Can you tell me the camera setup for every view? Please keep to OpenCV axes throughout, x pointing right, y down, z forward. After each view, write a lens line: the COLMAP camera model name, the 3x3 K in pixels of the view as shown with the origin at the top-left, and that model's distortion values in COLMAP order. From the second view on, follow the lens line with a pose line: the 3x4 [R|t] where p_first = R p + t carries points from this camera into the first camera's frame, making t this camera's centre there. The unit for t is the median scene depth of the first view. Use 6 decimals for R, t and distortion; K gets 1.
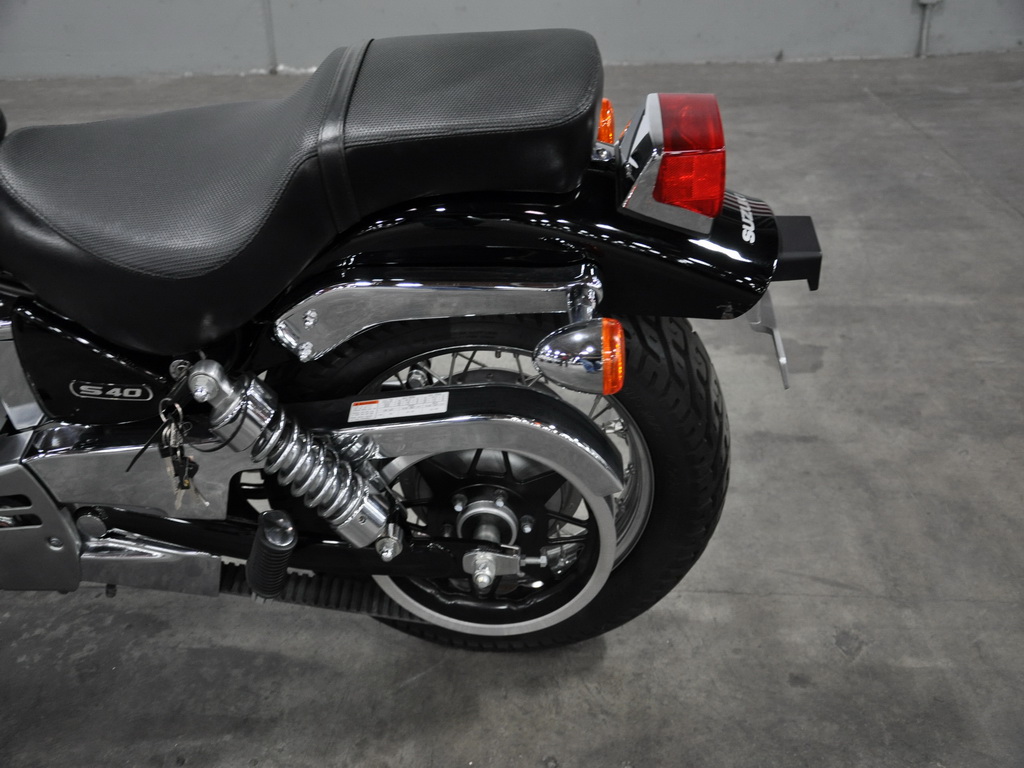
lens RADIAL K [[1056.5, 0, 376.6], [0, 1056.5, 380.9], [0, 0, 1]] dist [-0.013917, 0.023663]
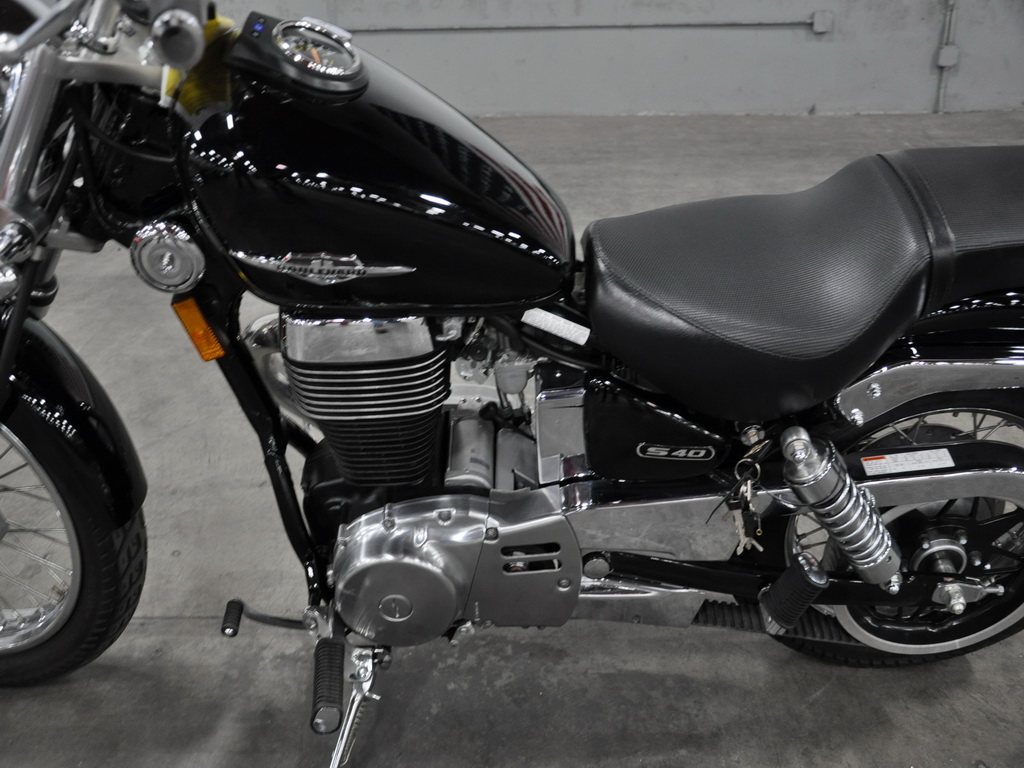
lens RADIAL K [[1023.2, 0, 425.5], [0, 1023.2, 381.3], [0, 0, 1]] dist [-0.084979, 0.157402]
pose [[0.996777, -0.005927, 0.080008, -0.480457], [0.007462, 0.999793, -0.018904, -0.037774], [-0.079880, 0.019440, 0.996615, -0.060210]]
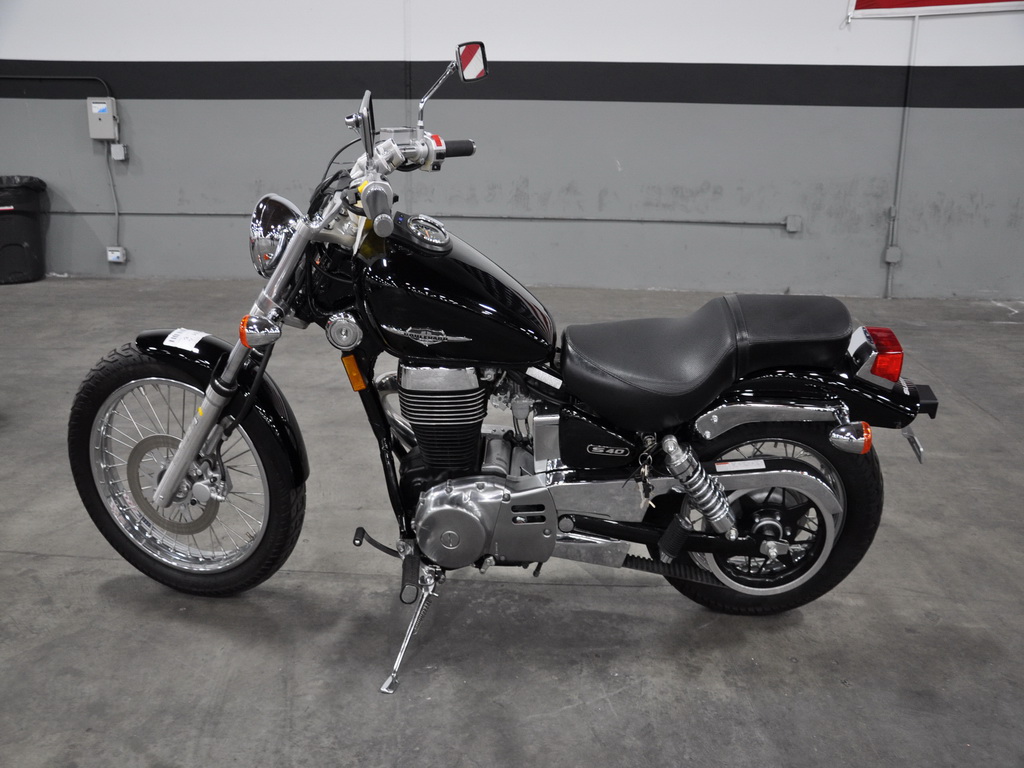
lens RADIAL K [[925.7, 0, 433.0], [0, 925.7, 405.1], [0, 0, 1]] dist [-0.055734, 0.081562]
pose [[0.997937, 0.051745, 0.038004, -0.530758], [-0.045603, 0.987975, -0.147736, 0.163565], [-0.045192, 0.145698, 0.988296, -0.638164]]
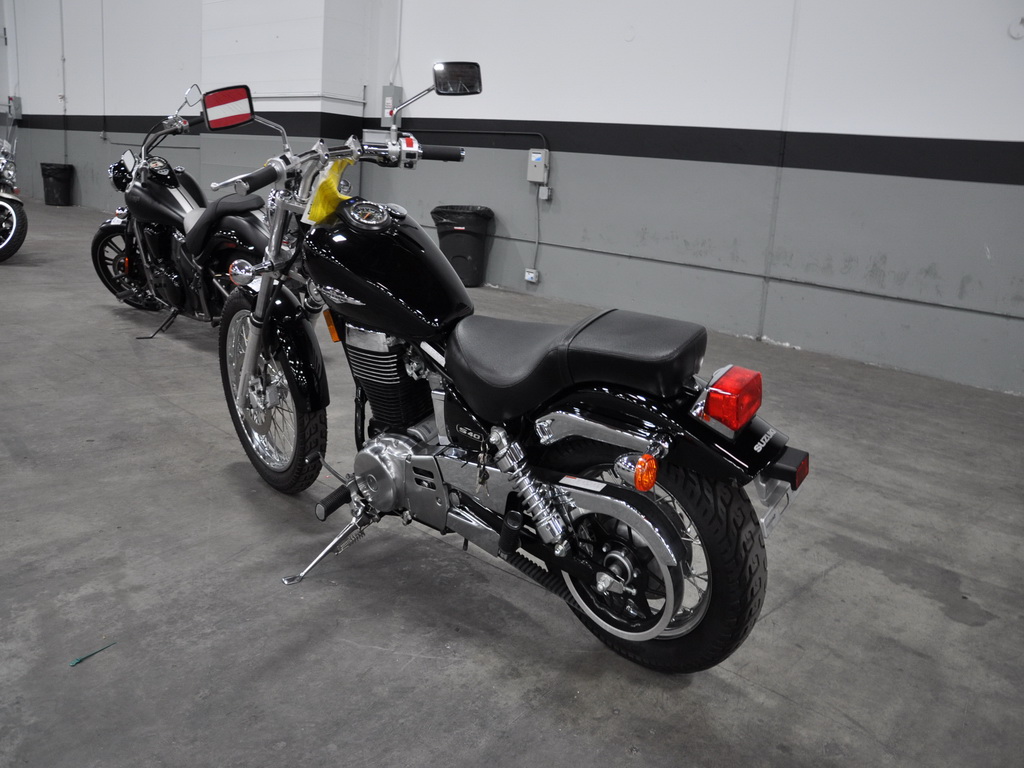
lens RADIAL K [[838.3, 0, 480.1], [0, 838.3, 384.0], [0, 0, 1]] dist [-0.109866, 0.109603]
pose [[0.807137, 0.262082, -0.529001, 0.531426], [-0.367393, 0.924391, -0.102589, 0.069208], [0.462117, 0.277155, 0.842397, -0.401431]]
